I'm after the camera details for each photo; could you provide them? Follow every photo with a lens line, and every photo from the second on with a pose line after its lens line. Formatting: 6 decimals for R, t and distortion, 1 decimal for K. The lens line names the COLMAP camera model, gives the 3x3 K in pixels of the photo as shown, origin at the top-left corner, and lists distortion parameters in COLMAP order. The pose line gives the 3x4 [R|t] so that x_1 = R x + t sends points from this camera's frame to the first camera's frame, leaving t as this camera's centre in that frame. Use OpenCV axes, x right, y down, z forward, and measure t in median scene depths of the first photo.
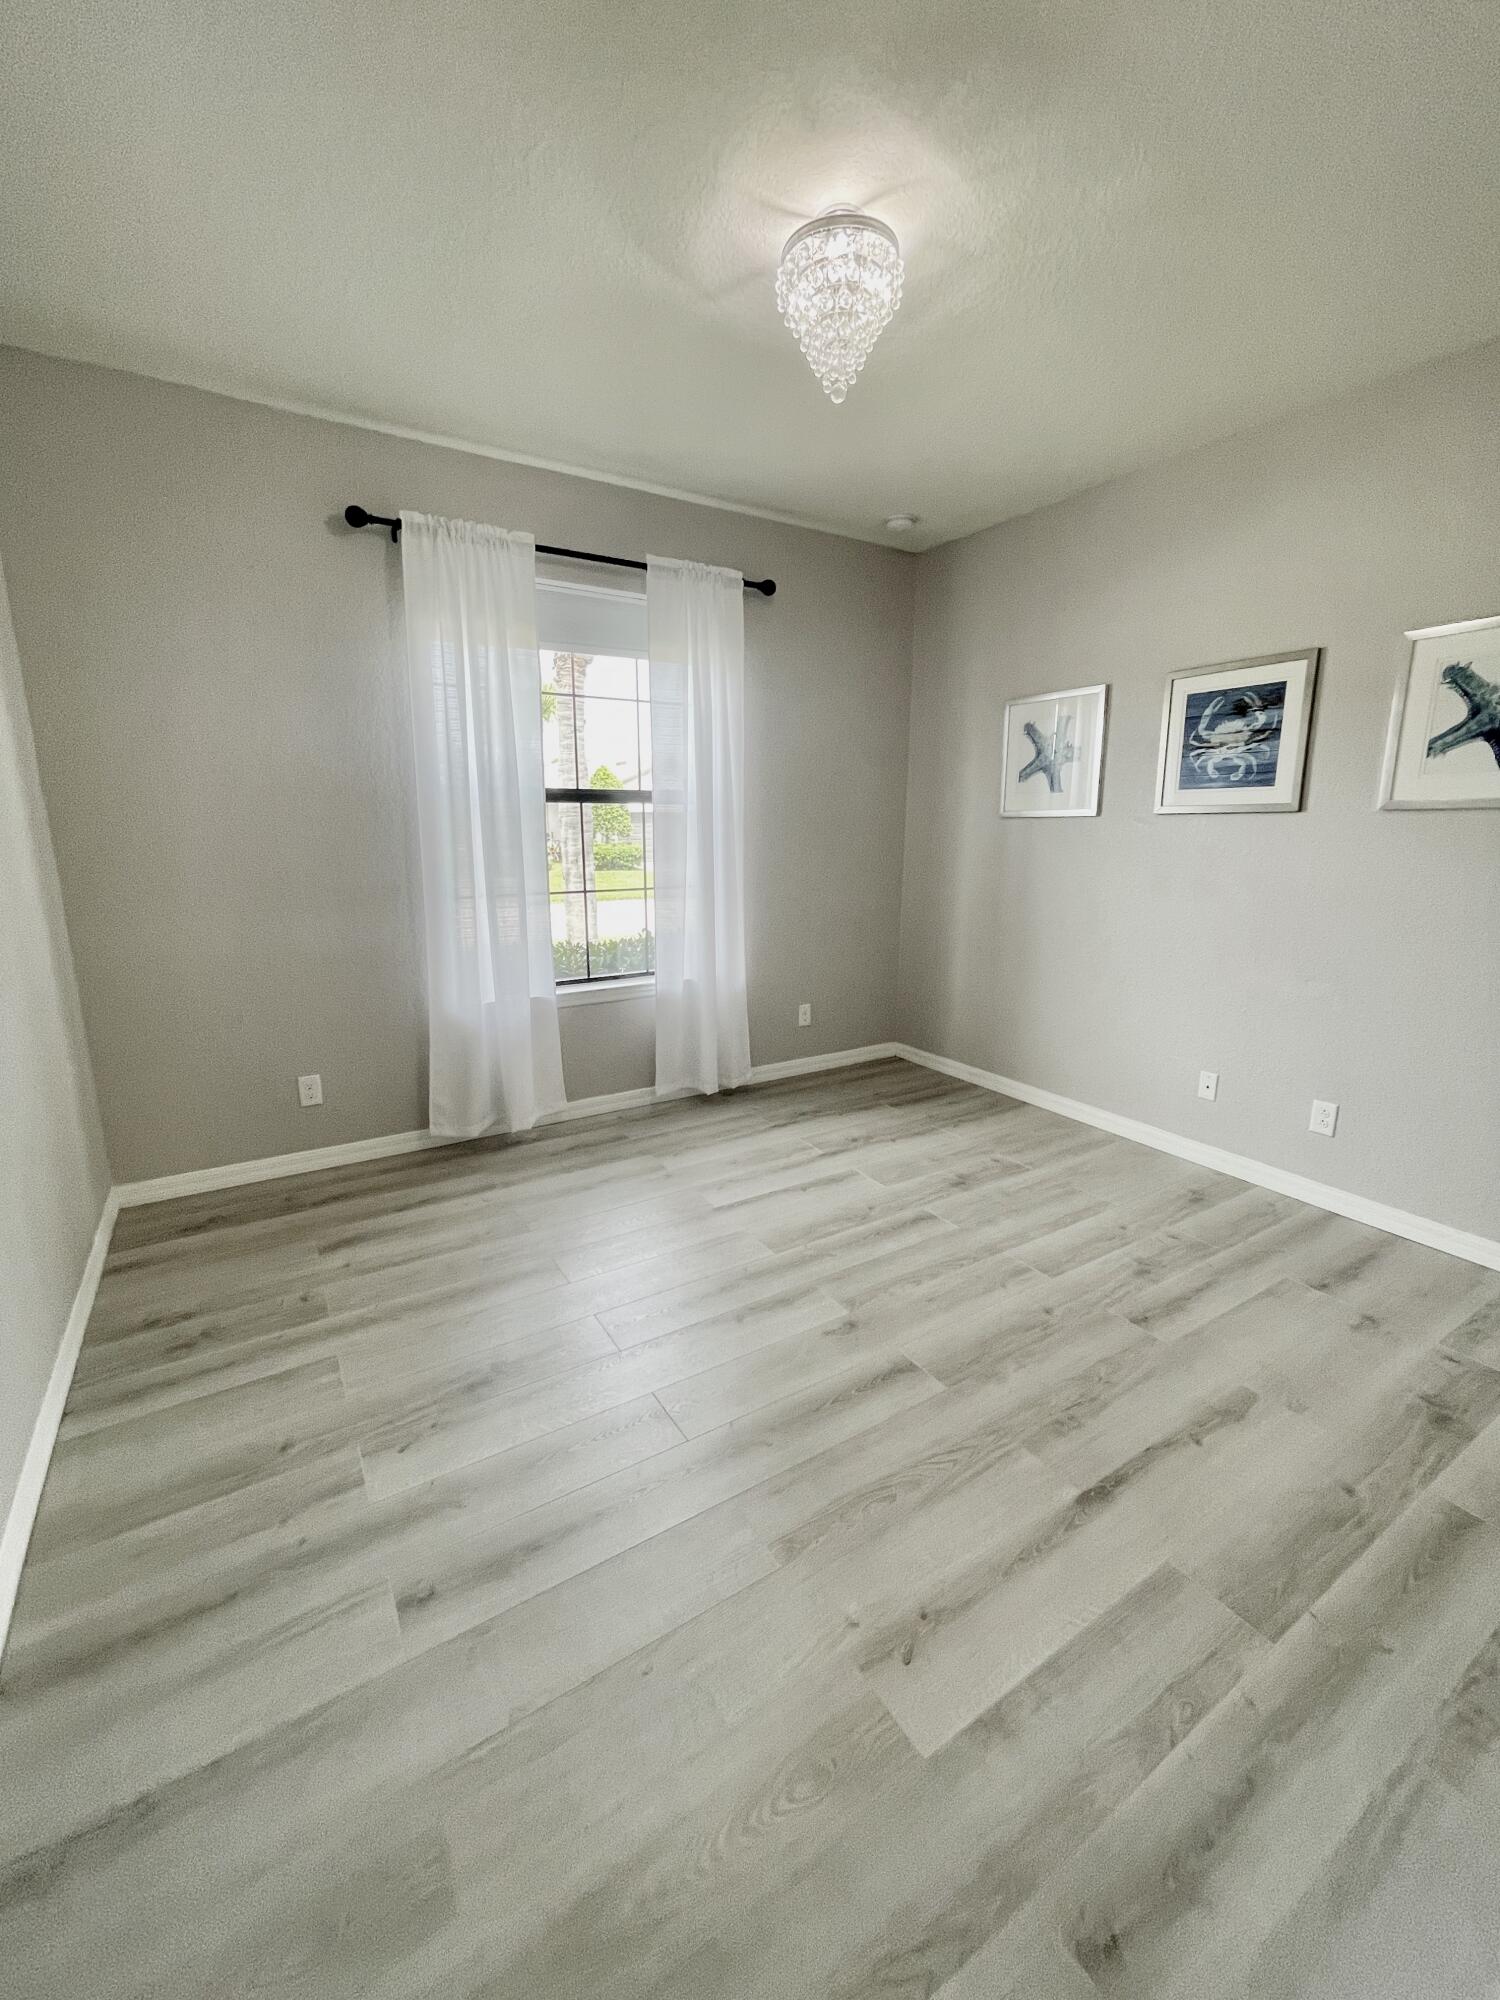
lens RADIAL K [[842.4, 0, 750.0], [0, 842.4, 1000.0], [0, 0, 1]] dist [0.000413, 0.000211]
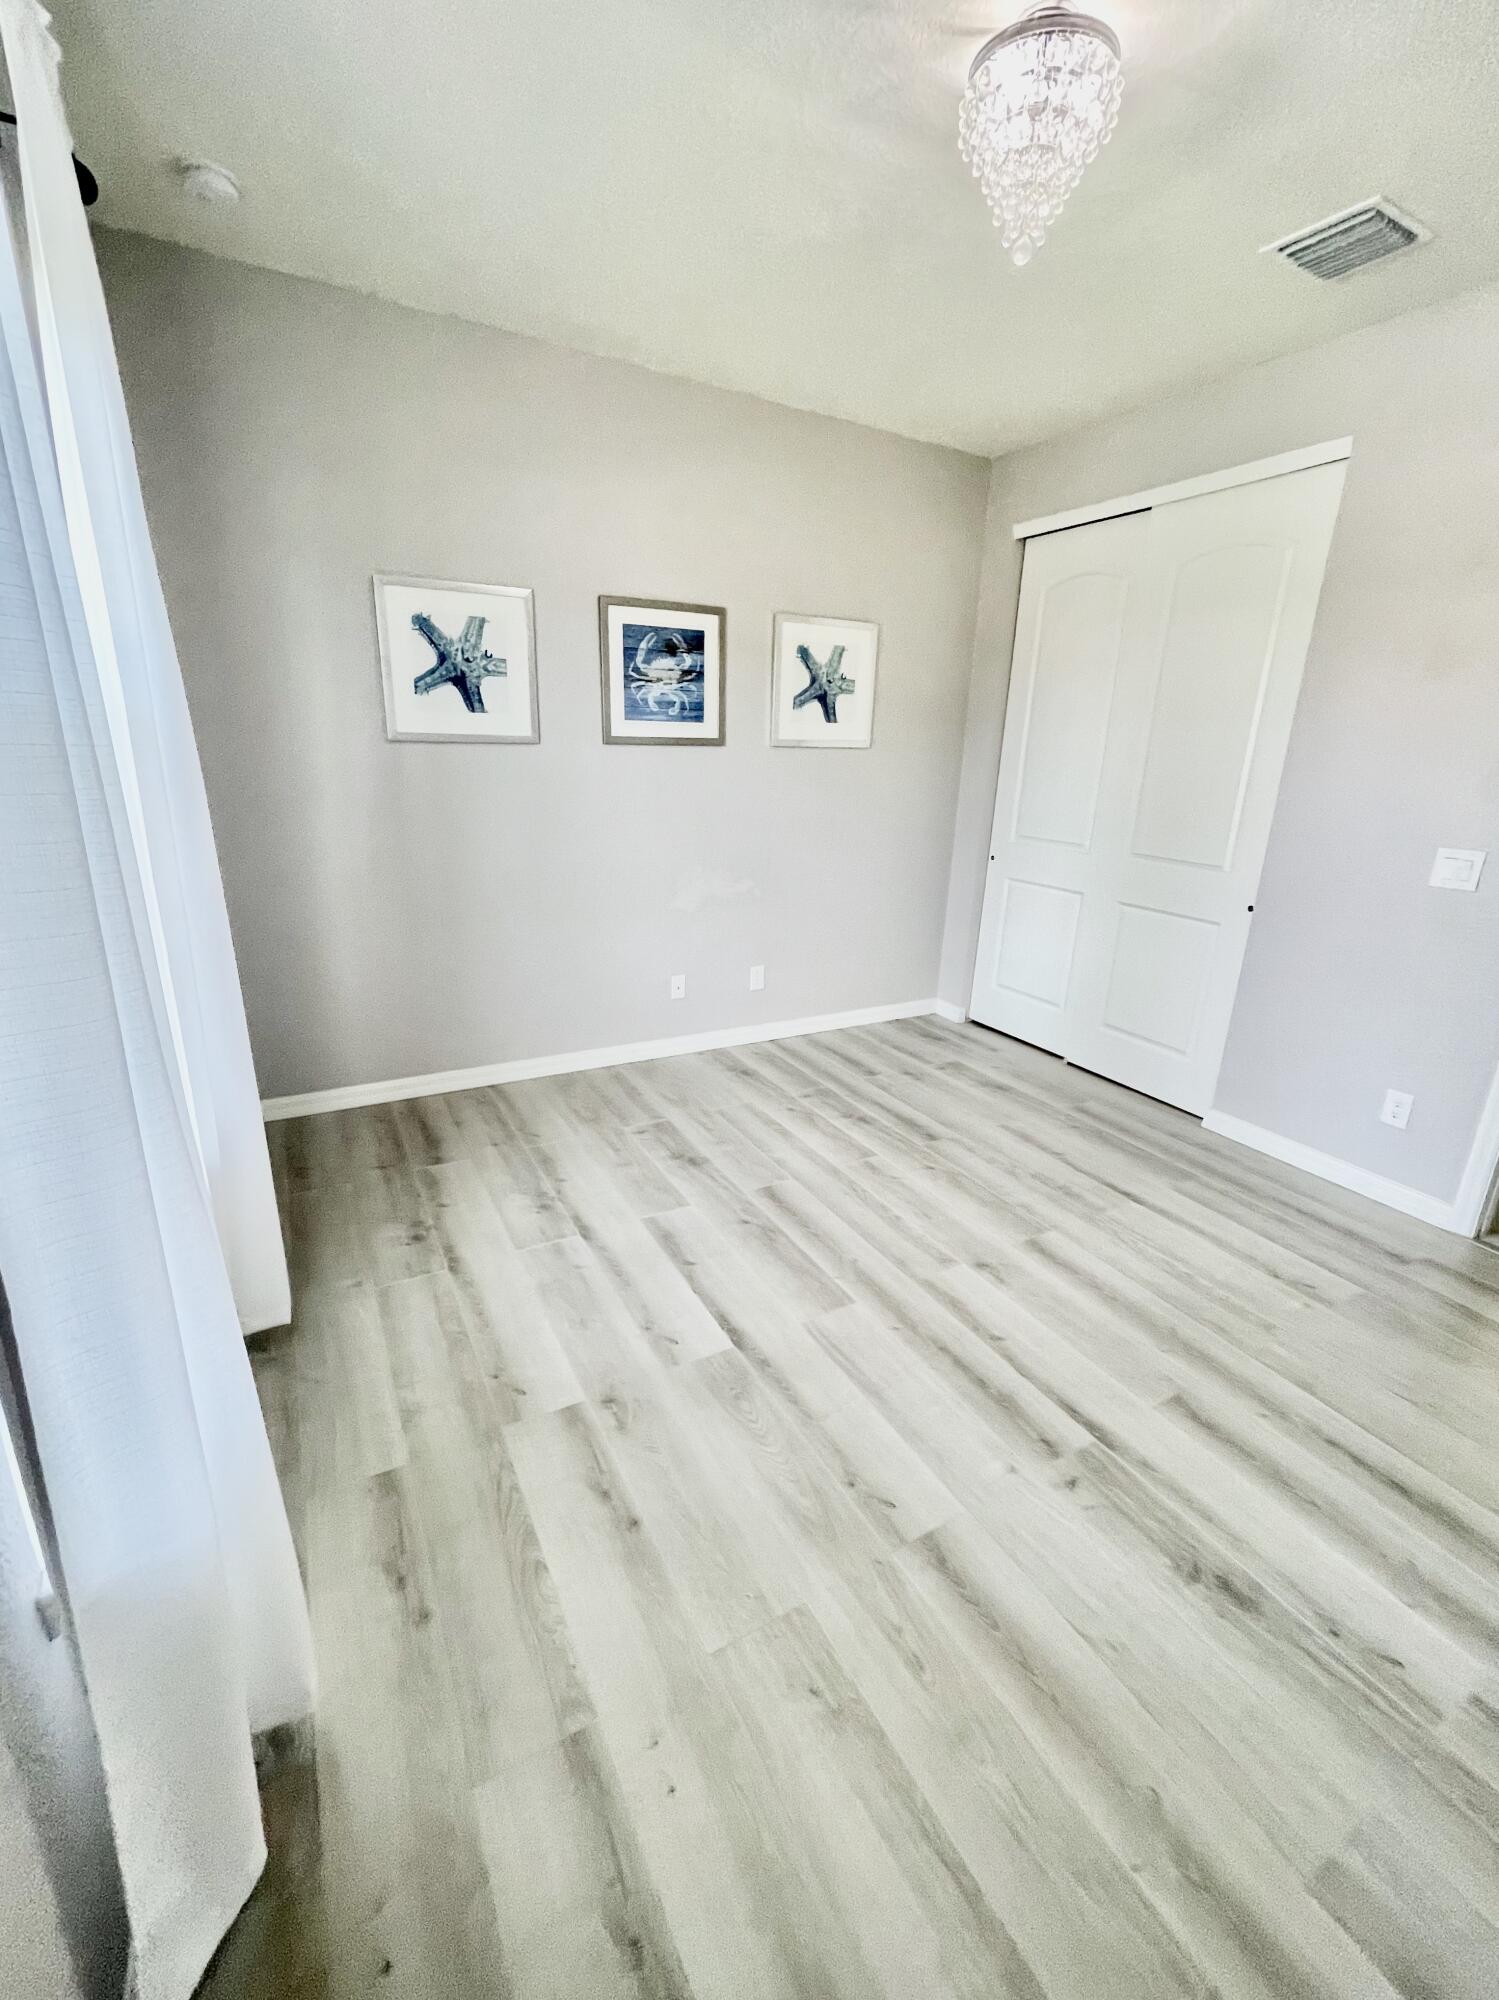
lens RADIAL K [[787.2, 0, 748.4], [0, 787.2, 1017.0], [0, 0, 1]] dist [-0.032806, 0.000070]
pose [[0.049583, -0.309259, 0.949684, -0.526508], [0.188869, 0.936601, 0.295138, -0.173620], [-0.980750, 0.164732, 0.104849, 0.860424]]
